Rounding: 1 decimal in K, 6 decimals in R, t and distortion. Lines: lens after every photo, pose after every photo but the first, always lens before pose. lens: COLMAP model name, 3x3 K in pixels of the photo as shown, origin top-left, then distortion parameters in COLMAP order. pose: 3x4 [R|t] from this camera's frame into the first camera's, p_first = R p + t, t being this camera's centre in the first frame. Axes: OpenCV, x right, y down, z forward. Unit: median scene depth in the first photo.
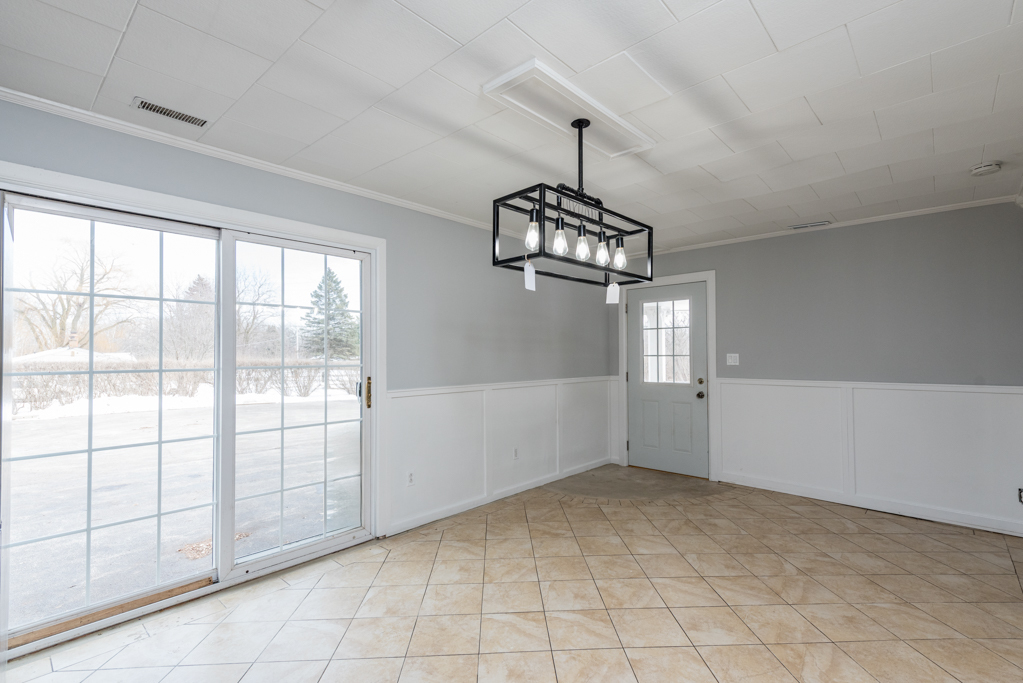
lens RADIAL K [[461.1, 0, 499.7], [0, 461.1, 344.1], [0, 0, 1]] dist [0.001443, 0.000237]
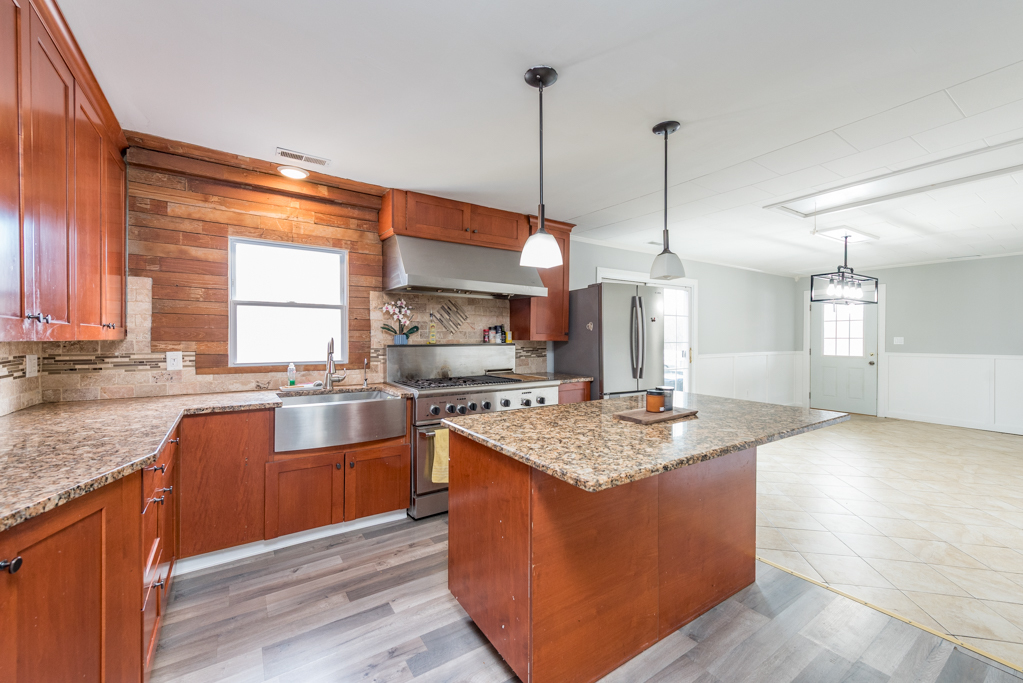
lens RADIAL K [[416.2, 0, 514.4], [0, 416.2, 351.5], [0, 0, 1]] dist [0.002850, 0.000209]
pose [[0.978154, 0.012626, -0.207499, -0.568653], [-0.000273, 0.998231, 0.059453, -0.016979], [0.207883, -0.058098, 0.976427, -0.789142]]
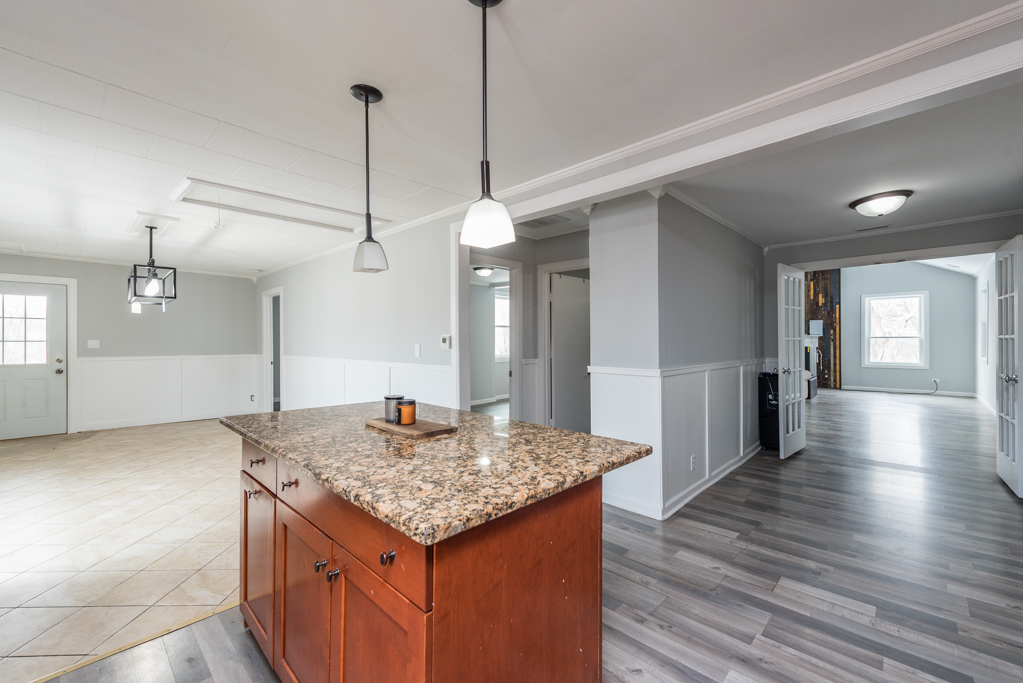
lens RADIAL K [[425.5, 0, 522.8], [0, 425.5, 341.6], [0, 0, 1]] dist [0.001609, 0.000279]
pose [[-0.020688, 0.003901, 0.999778, -0.985500], [-0.025131, 0.999674, -0.004420, -0.002234], [-0.999470, -0.025217, -0.020583, -0.355669]]
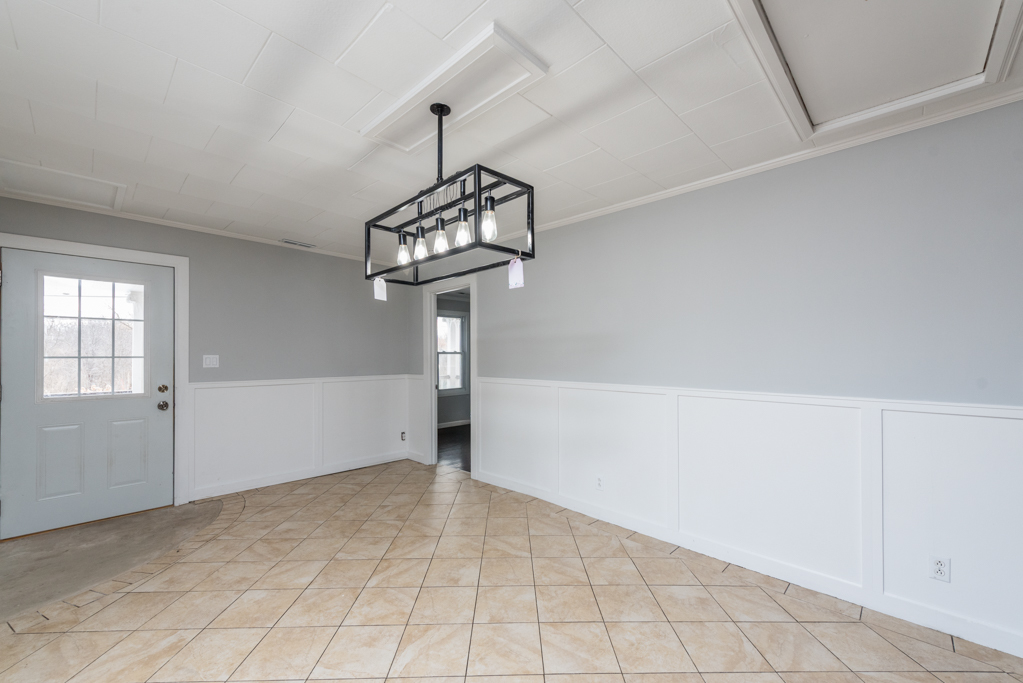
lens RADIAL K [[416.2, 0, 514.4], [0, 416.2, 351.5], [0, 0, 1]] dist [0.002850, 0.000209]
pose [[-0.004391, 0.011723, 0.999922, -0.373372], [-0.023212, 0.999661, -0.011822, 0.011589], [-0.999721, -0.023262, -0.004118, 0.471438]]
